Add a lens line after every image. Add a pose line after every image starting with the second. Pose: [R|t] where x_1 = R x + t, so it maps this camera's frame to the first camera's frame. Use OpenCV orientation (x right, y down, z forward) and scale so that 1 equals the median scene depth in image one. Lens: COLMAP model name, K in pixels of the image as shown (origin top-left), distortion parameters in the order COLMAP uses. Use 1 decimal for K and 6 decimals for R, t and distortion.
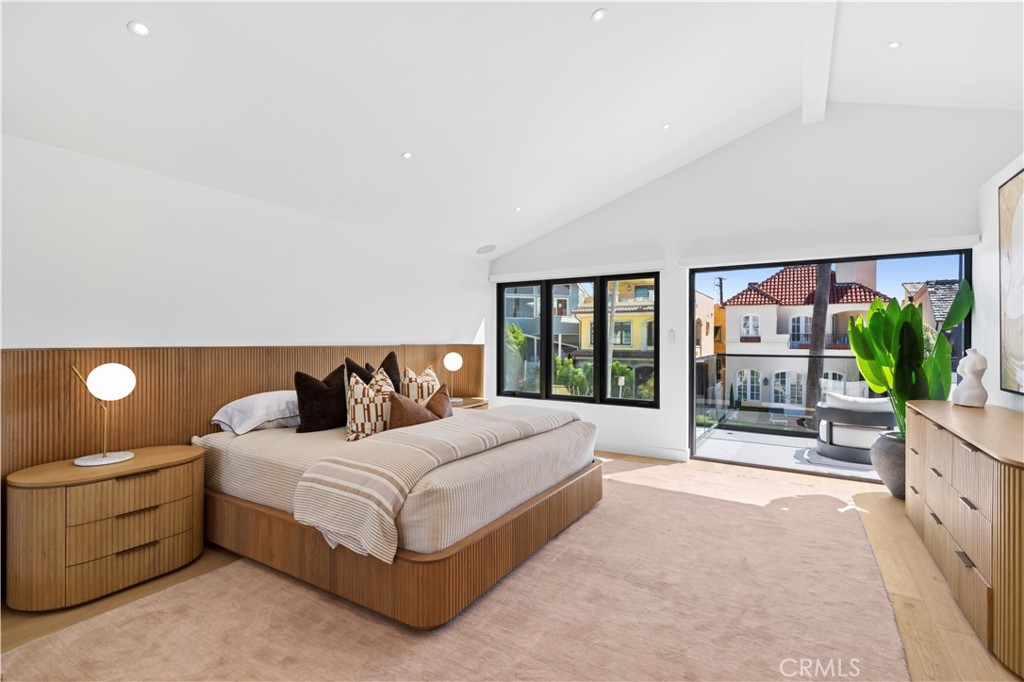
lens RADIAL K [[473.9, 0, 512.0], [0, 473.9, 341.0], [0, 0, 1]] dist [-0.035579, -0.000038]
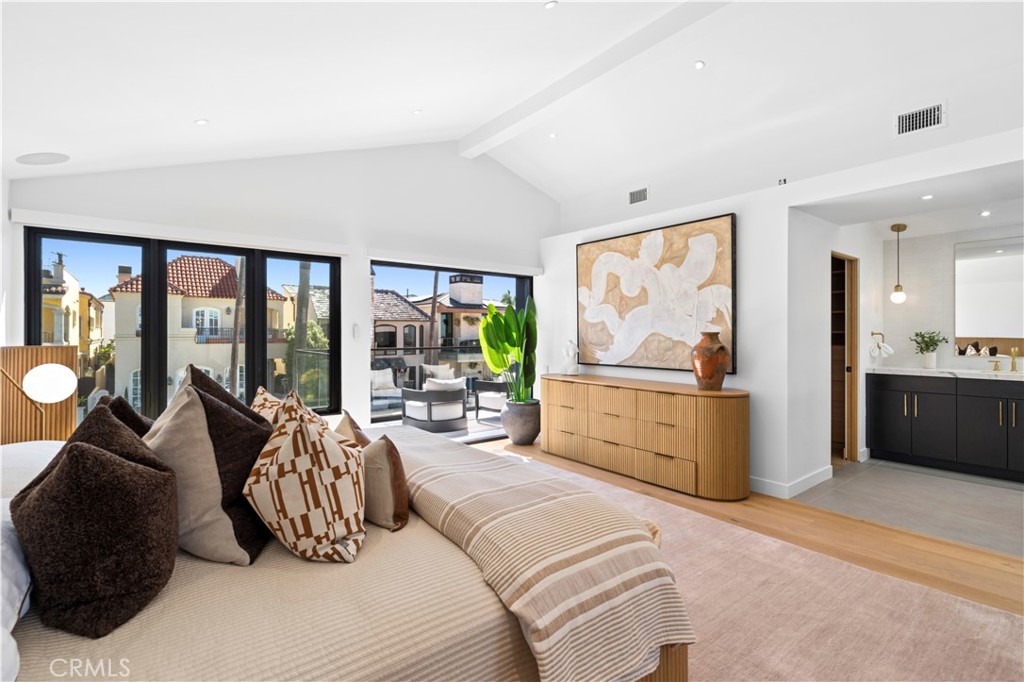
lens RADIAL K [[475.2, 0, 512.0], [0, 475.2, 341.0], [0, 0, 1]] dist [-0.000775, -0.000294]
pose [[0.343543, -0.012022, 0.939060, -0.339339], [0.000241, 0.999919, 0.012713, -0.002142], [-0.939137, -0.004141, 0.343518, 0.317605]]
